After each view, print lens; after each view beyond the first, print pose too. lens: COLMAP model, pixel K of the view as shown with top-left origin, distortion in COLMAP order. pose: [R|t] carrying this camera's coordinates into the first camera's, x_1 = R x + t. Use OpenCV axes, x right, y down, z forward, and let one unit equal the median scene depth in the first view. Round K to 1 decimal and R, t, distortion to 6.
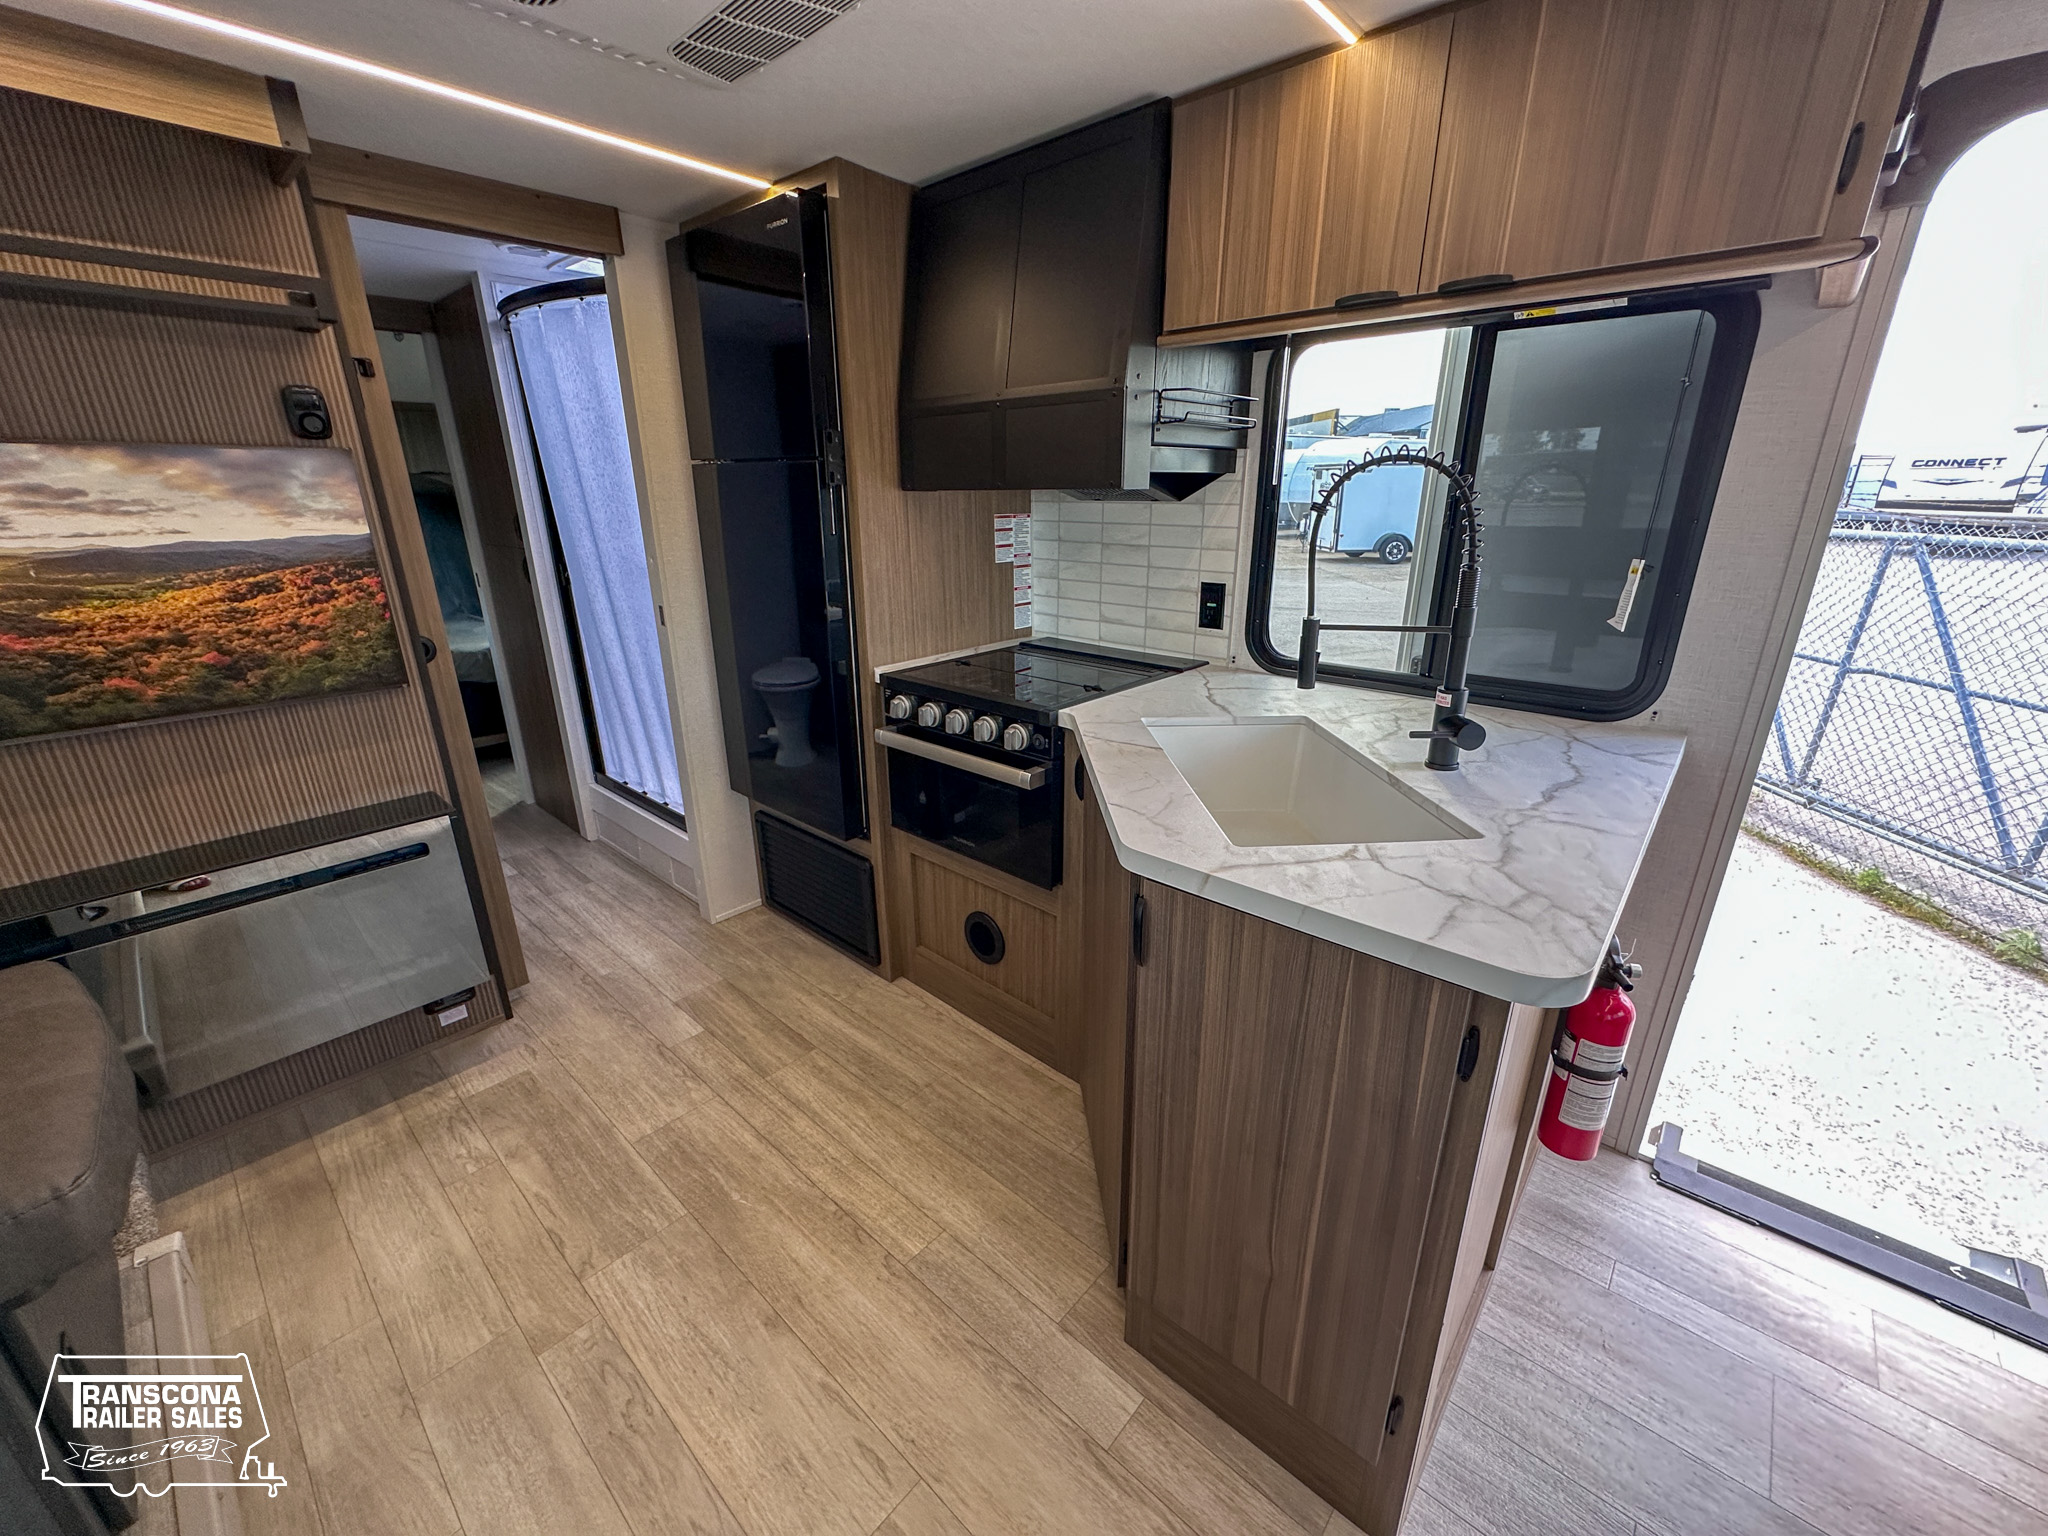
lens RADIAL K [[817.5, 0, 1027.5], [0, 817.5, 766.6], [0, 0, 1]] dist [-0.003373, 0.000639]
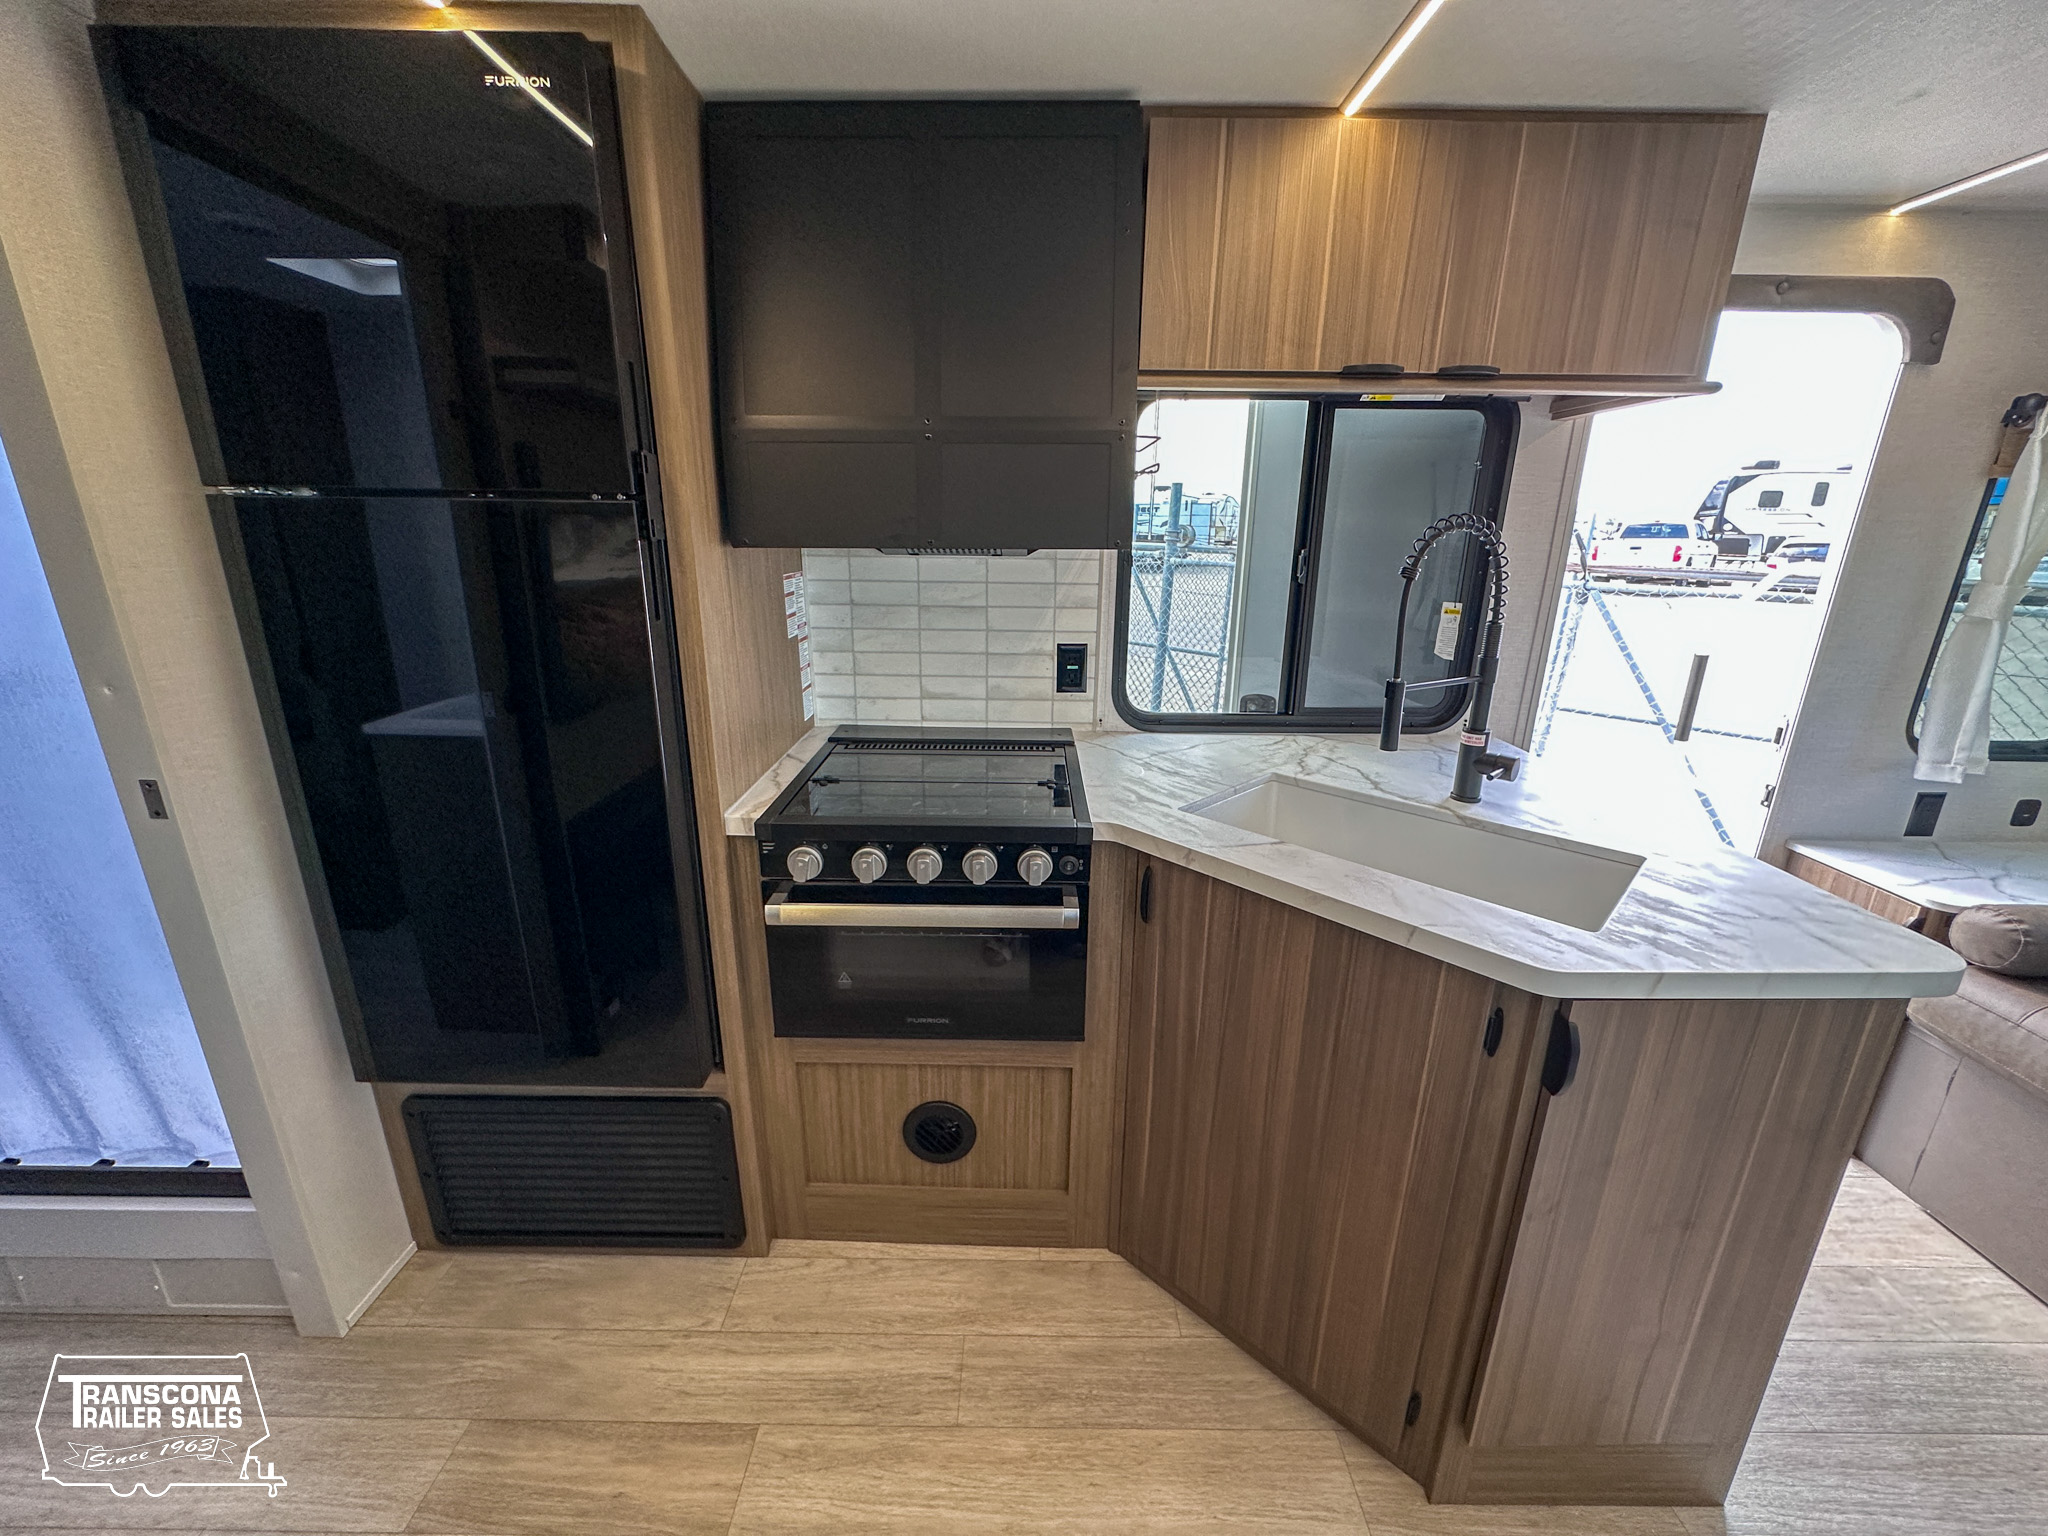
lens RADIAL K [[817.5, 0, 1021.6], [0, 817.5, 767.3], [0, 0, 1]] dist [-0.003373, 0.000639]
pose [[0.749785, -0.179898, 0.636757, -0.421837], [0.202324, 0.978572, 0.038232, -0.135563], [-0.629990, 0.100166, 0.770116, 0.344095]]
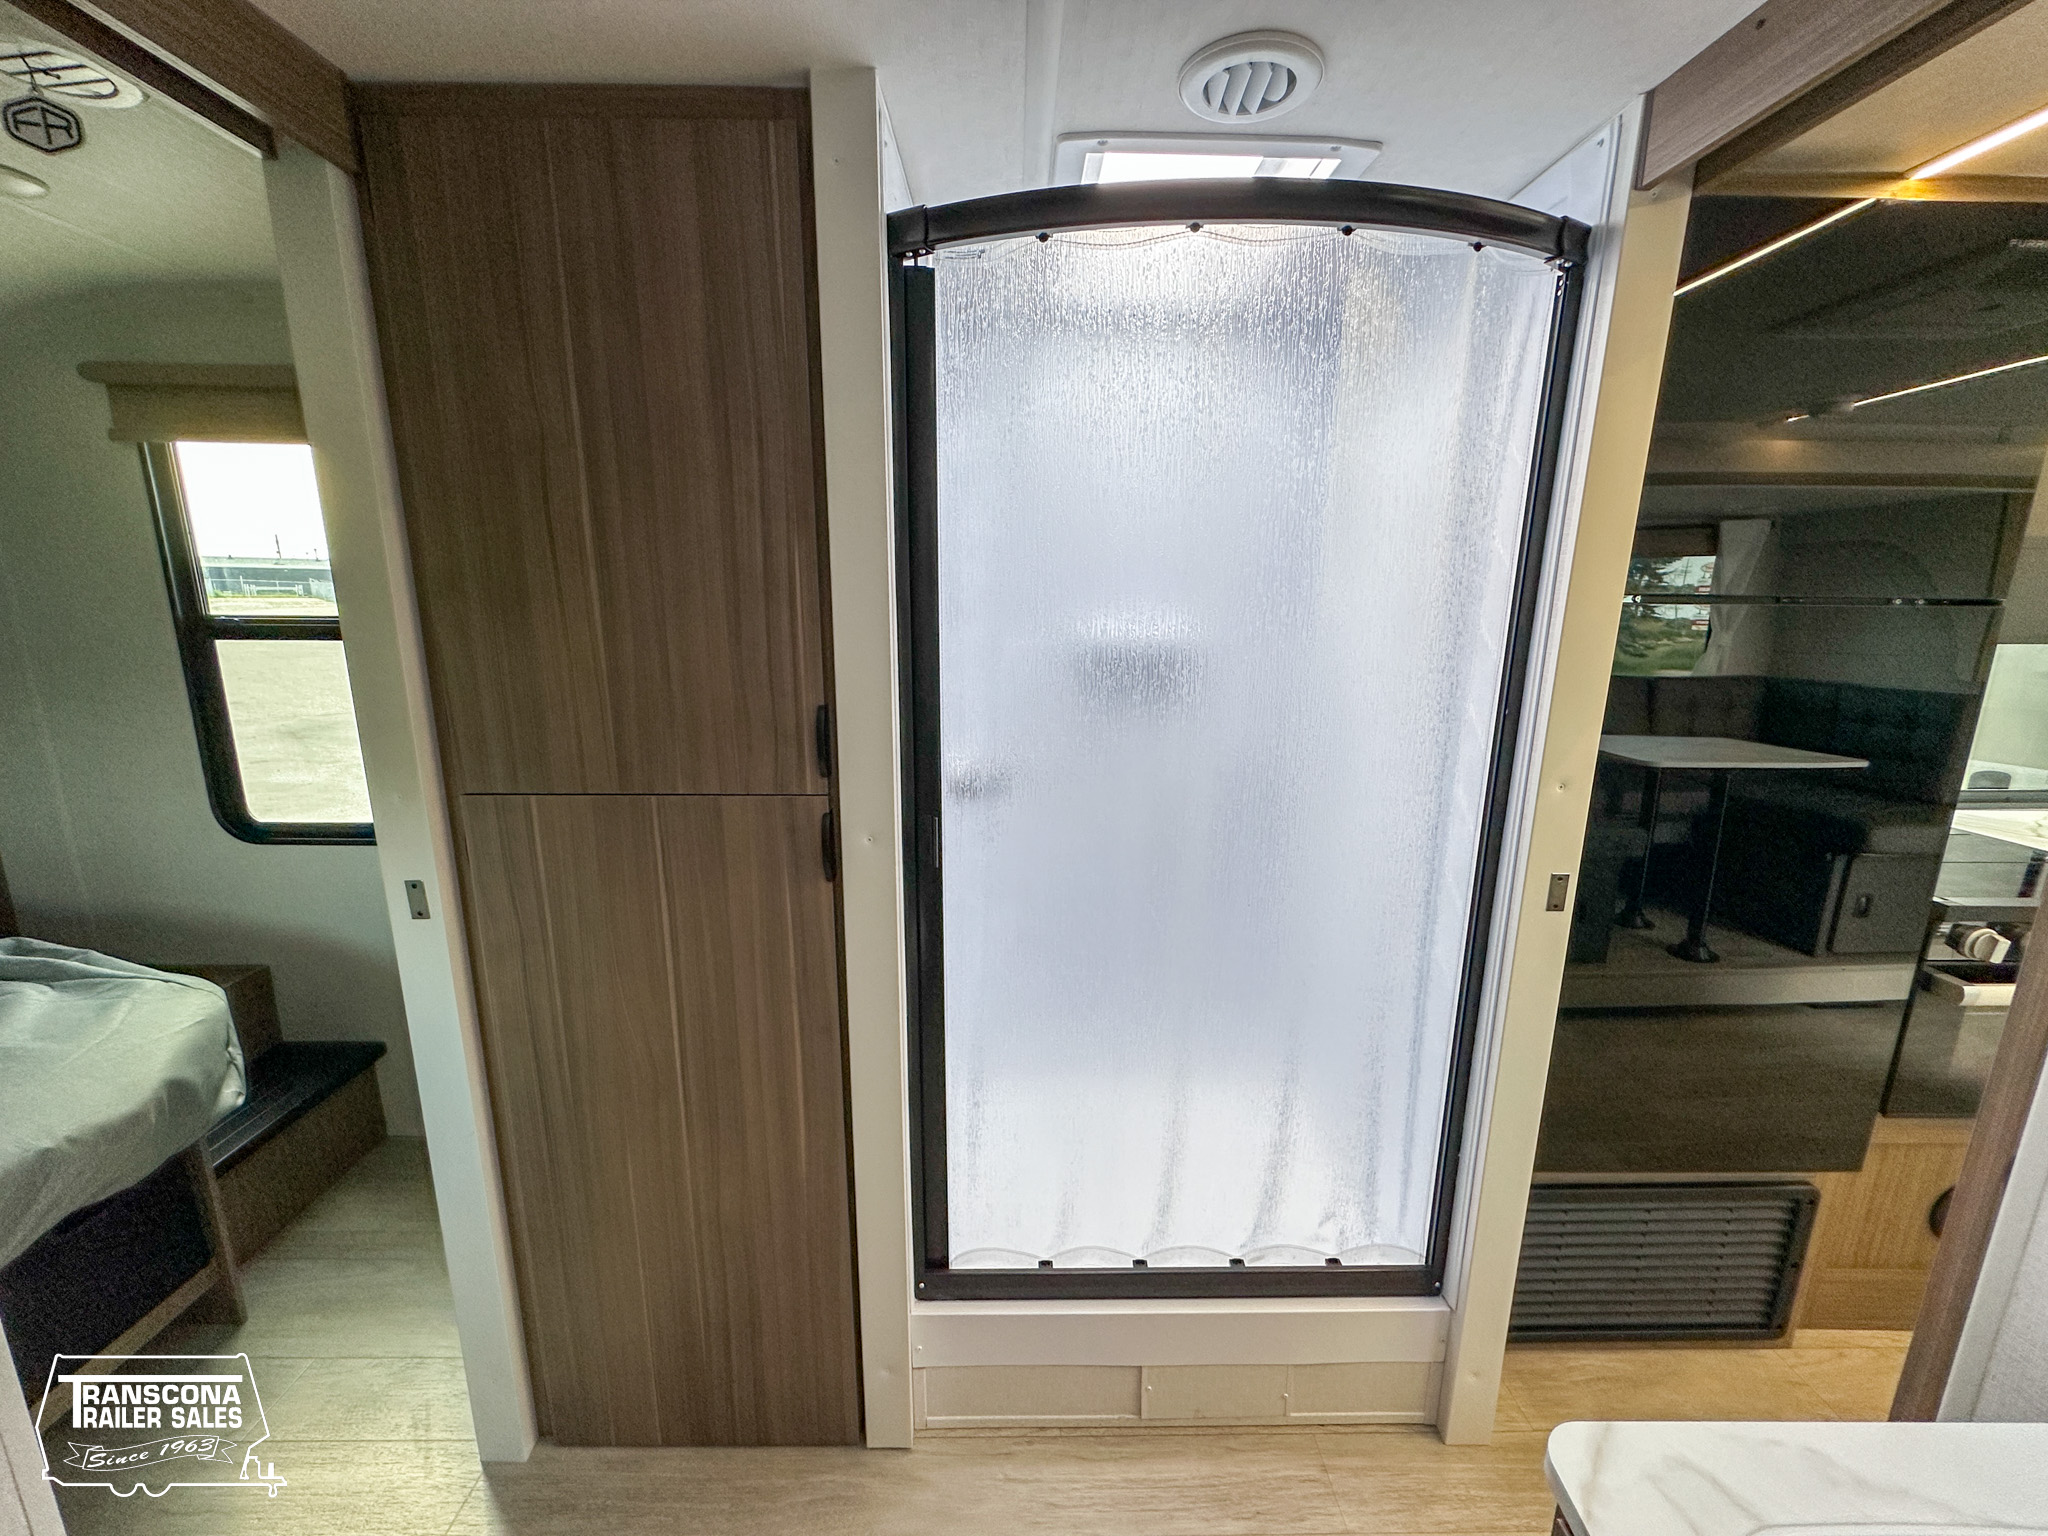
lens RADIAL K [[817.5, 0, 1023.7], [0, 817.5, 775.4], [0, 0, 1]] dist [-0.003373, 0.000639]
pose [[0.736426, -0.140294, 0.661812, -0.644383], [0.212067, 0.976828, -0.028903, -0.202733], [-0.642421, 0.161633, 0.749113, 0.524995]]
